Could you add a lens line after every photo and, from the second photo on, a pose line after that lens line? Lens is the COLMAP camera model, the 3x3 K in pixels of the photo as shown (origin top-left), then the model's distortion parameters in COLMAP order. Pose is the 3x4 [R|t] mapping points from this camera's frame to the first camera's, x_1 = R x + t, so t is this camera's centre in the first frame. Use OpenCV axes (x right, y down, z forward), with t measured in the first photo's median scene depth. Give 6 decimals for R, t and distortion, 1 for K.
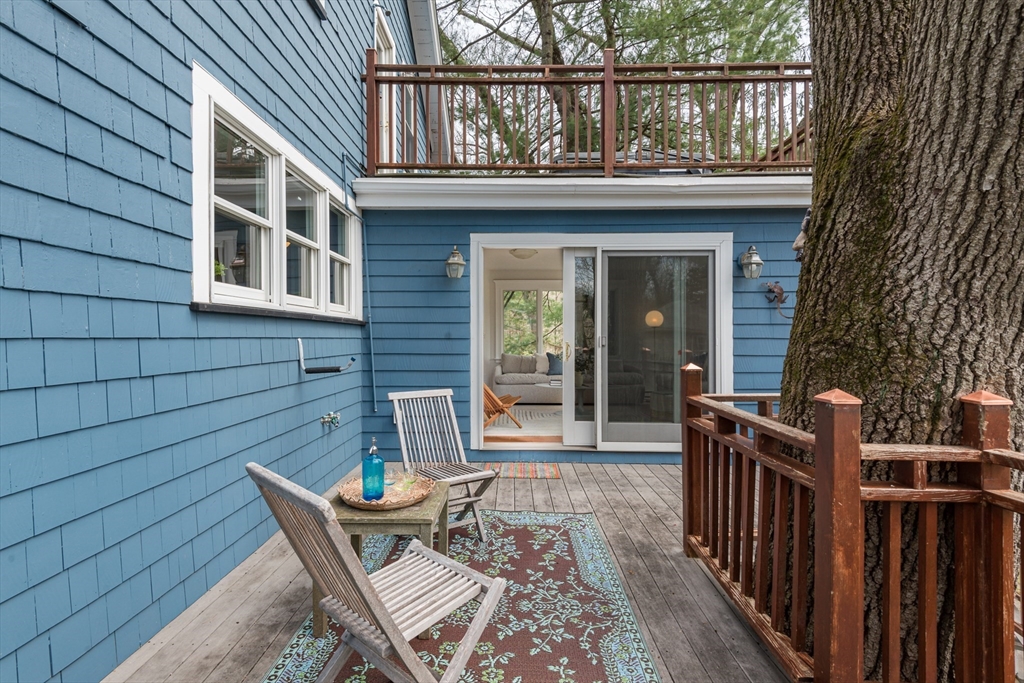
lens RADIAL K [[518.3, 0, 512.0], [0, 518.3, 341.5], [0, 0, 1]] dist [0.026385, -0.030157]
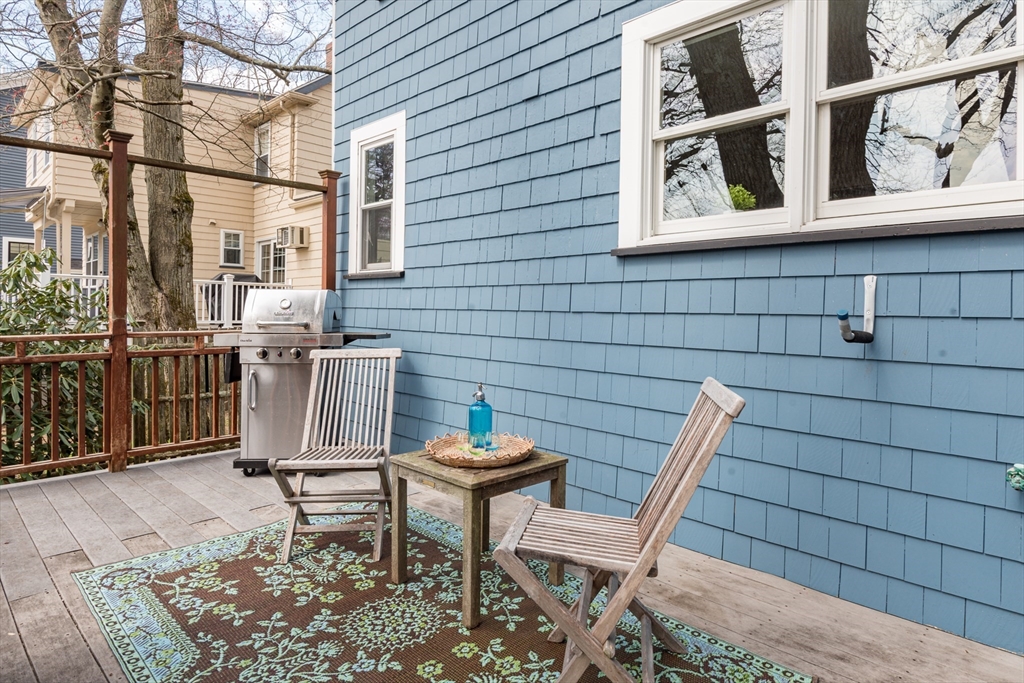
lens RADIAL K [[572.0, 0, 513.7], [0, 572.0, 321.5], [0, 0, 1]] dist [-0.000595, -0.000200]
pose [[-0.710681, 0.005513, -0.703493, 0.404924], [-0.016242, 0.999574, 0.024241, 0.052893], [0.703327, 0.028654, -0.710289, 1.802473]]
